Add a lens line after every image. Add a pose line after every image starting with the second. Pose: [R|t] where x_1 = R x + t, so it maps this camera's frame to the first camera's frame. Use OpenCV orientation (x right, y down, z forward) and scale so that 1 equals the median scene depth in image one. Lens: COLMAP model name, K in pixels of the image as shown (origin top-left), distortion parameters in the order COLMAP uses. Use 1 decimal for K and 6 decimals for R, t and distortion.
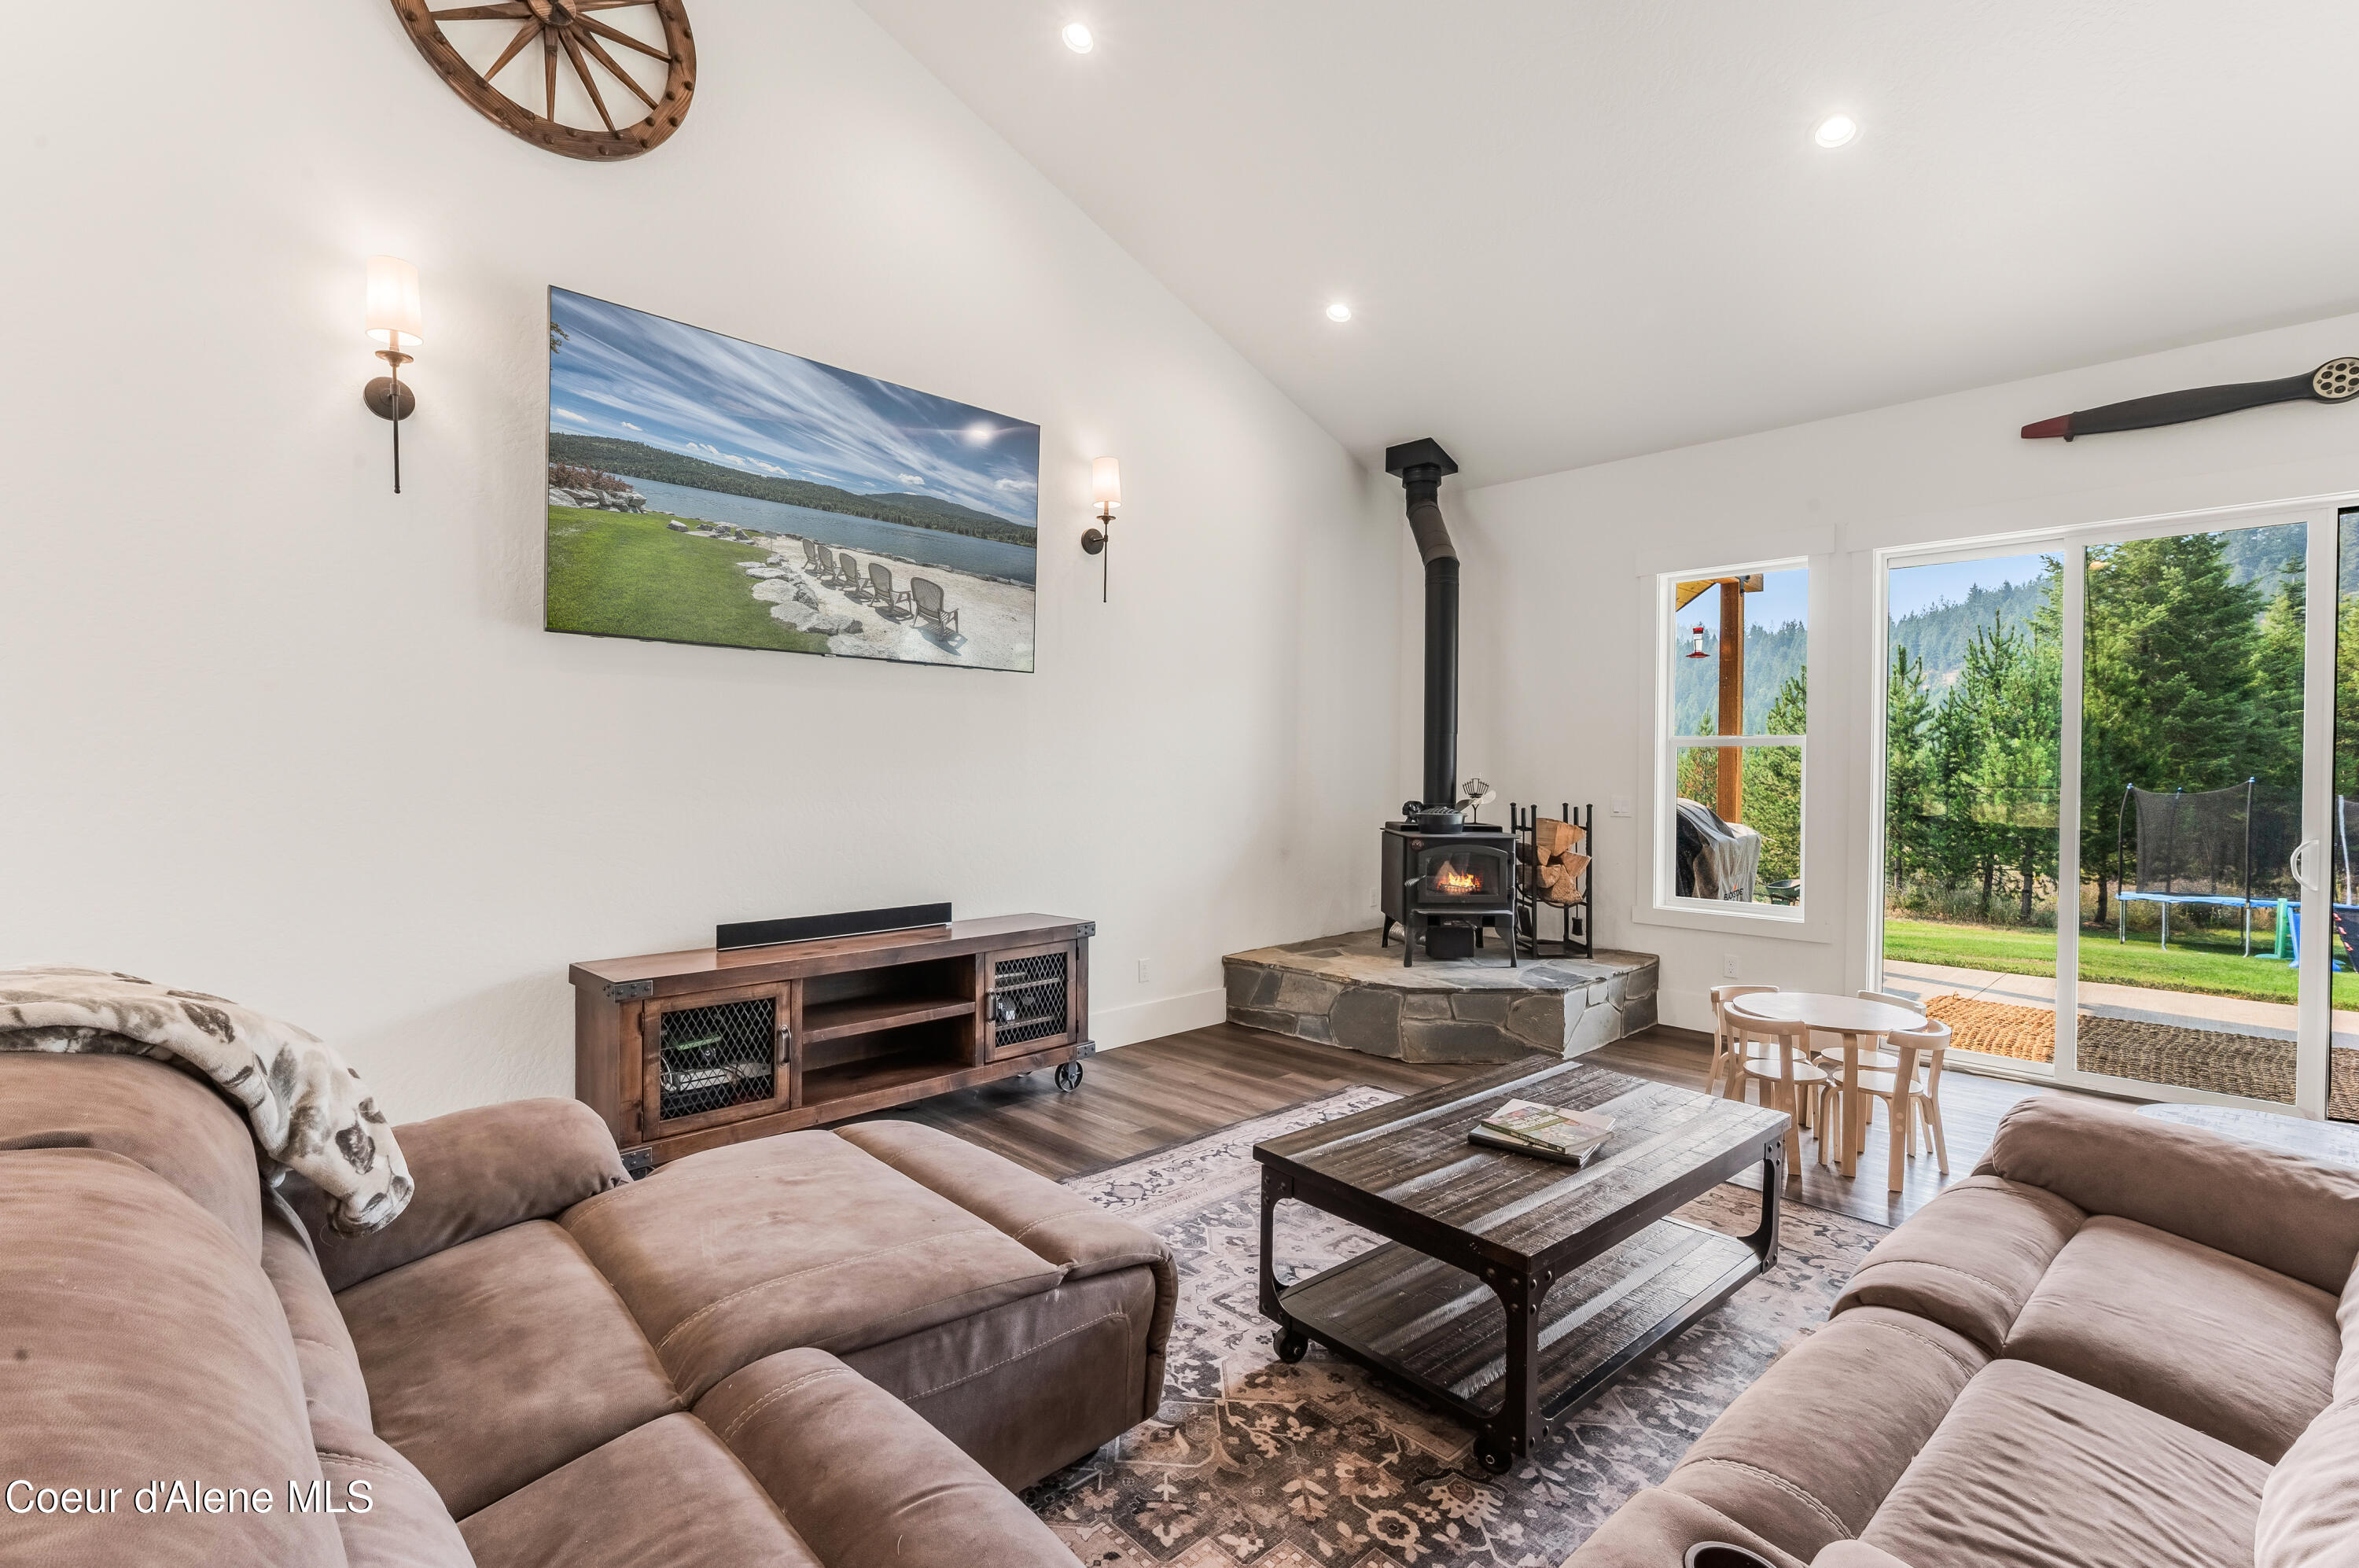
lens RADIAL K [[1069.0, 0, 1179.5], [0, 1069.0, 784.0], [0, 0, 1]] dist [-0.001562, -0.000363]
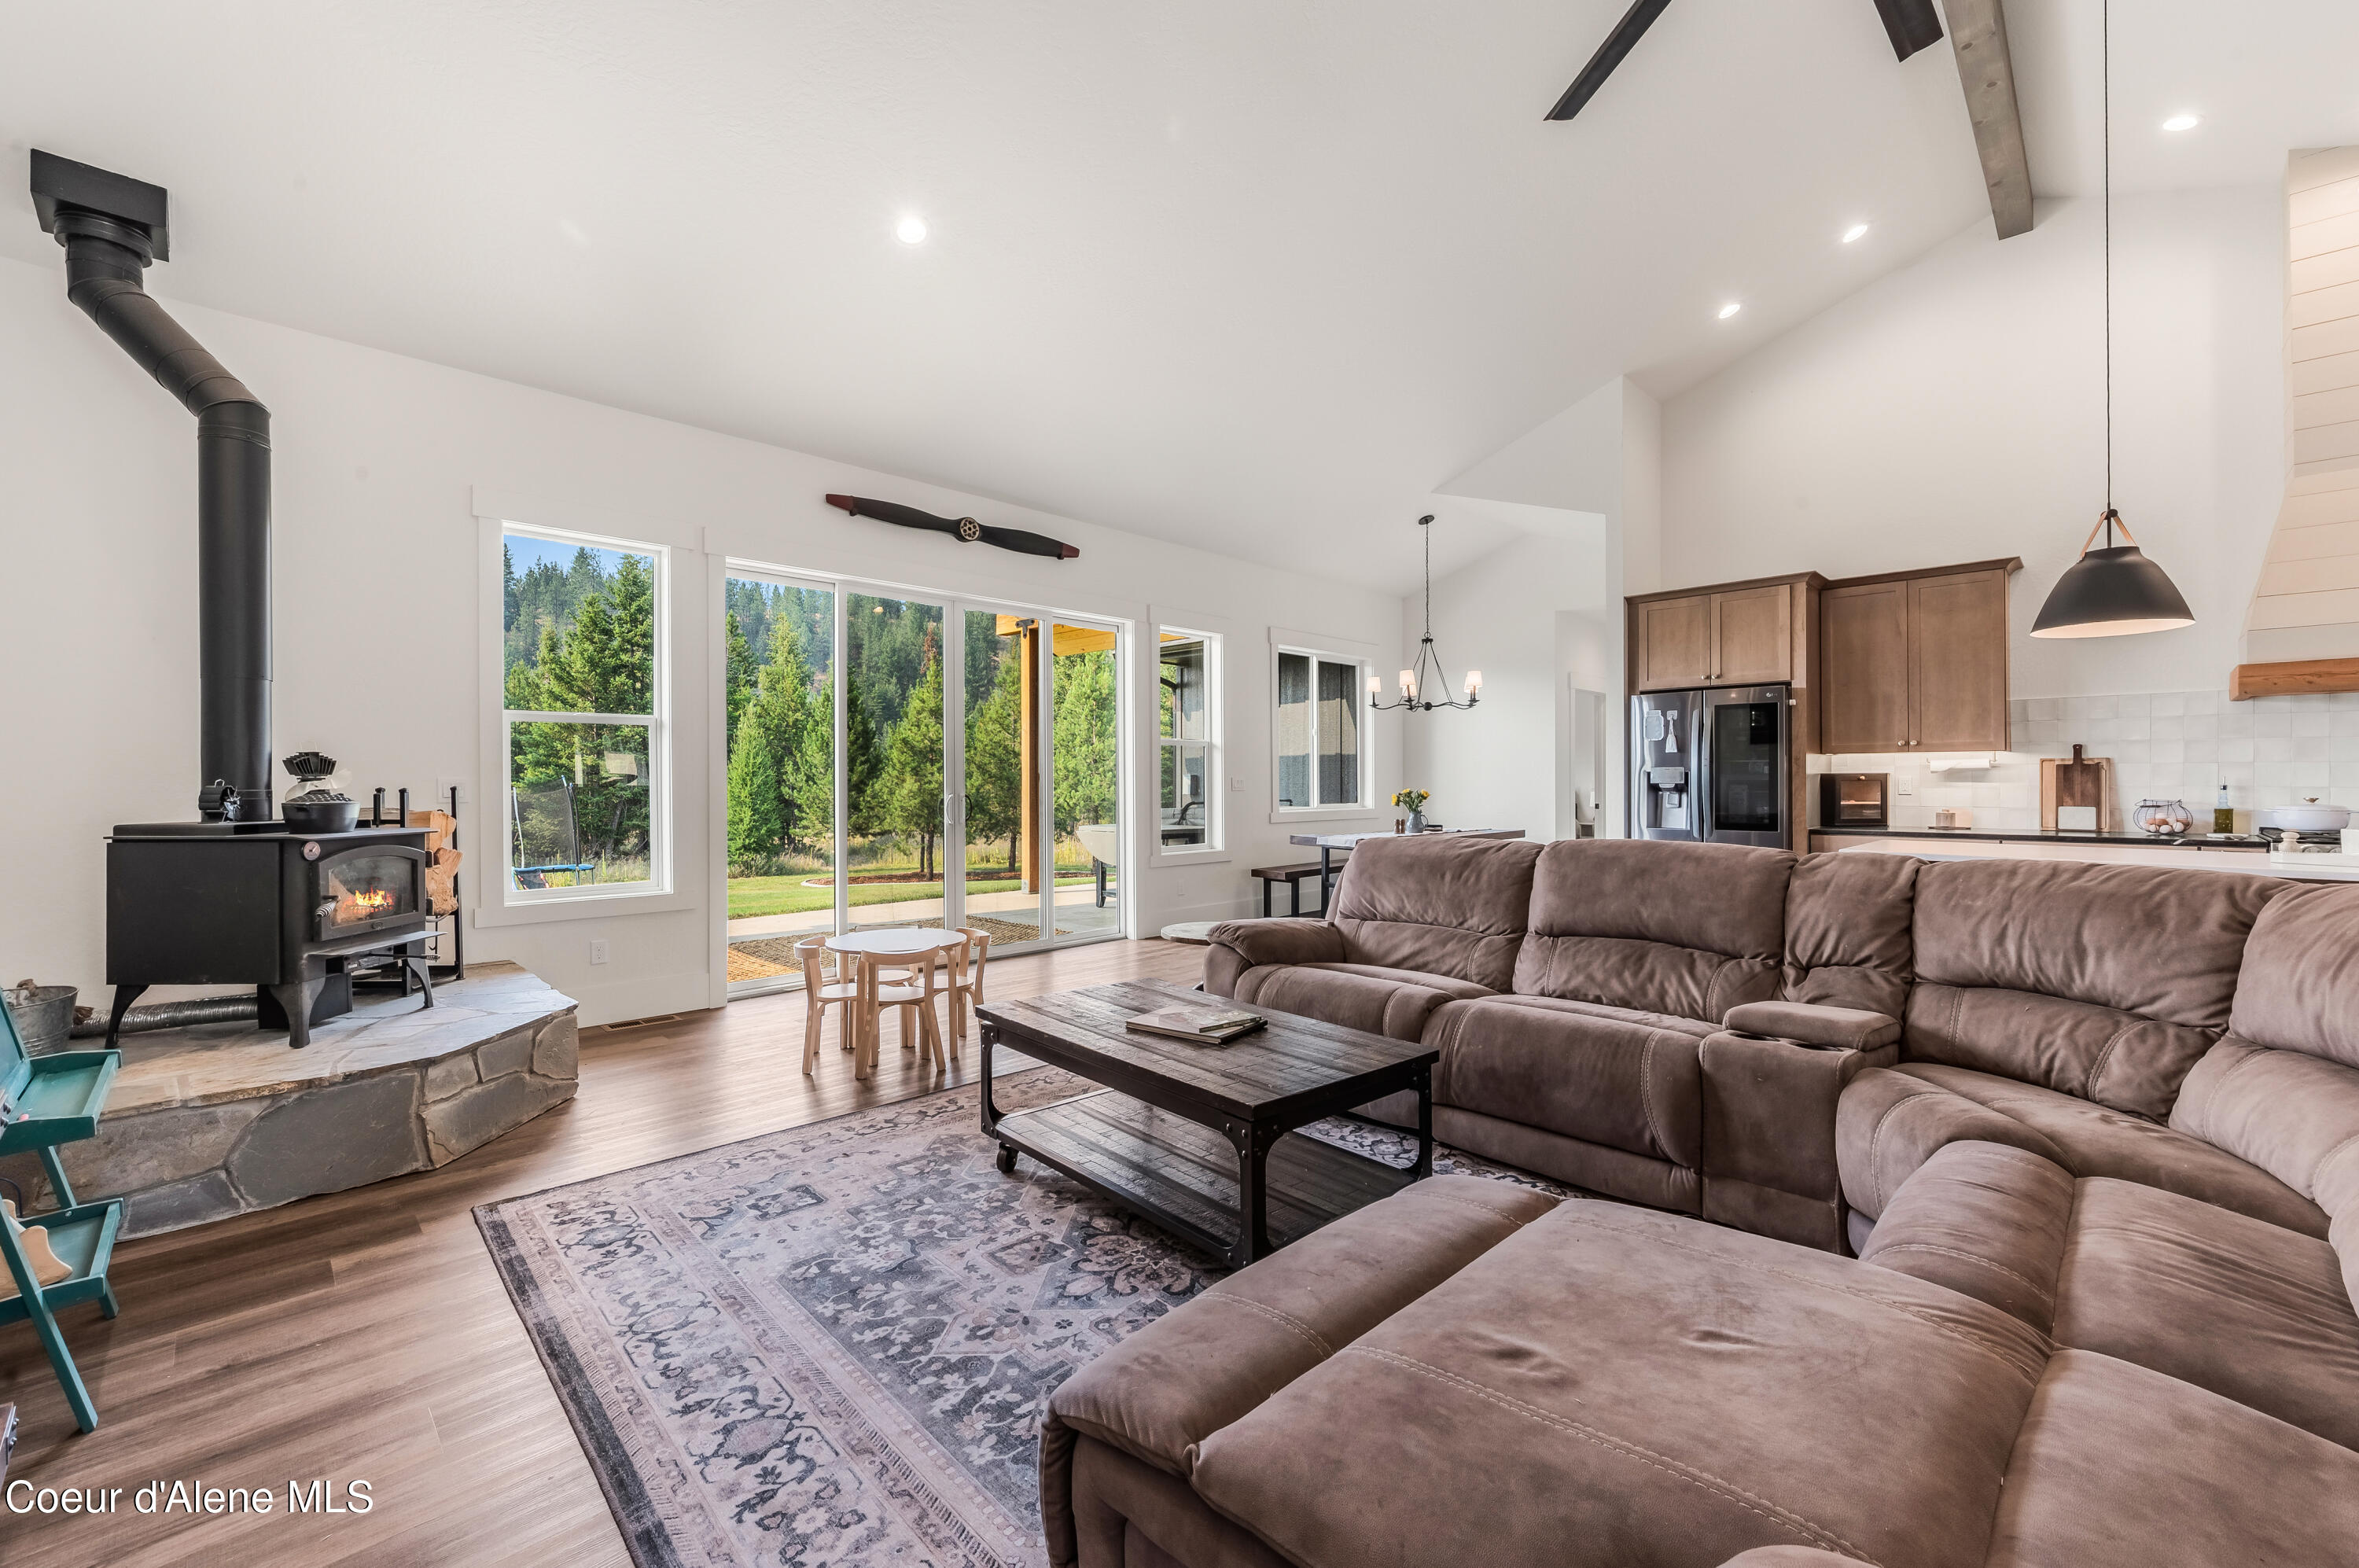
lens RADIAL K [[963.9, 0, 1179.5], [0, 963.9, 784.0], [0, 0, 1]] dist [-0.001617, -0.000217]
pose [[-0.017686, -0.010375, 0.999790, -0.443561], [0.015144, 0.999829, 0.010643, 0.022998], [-0.999729, 0.015329, -0.017526, 0.608523]]
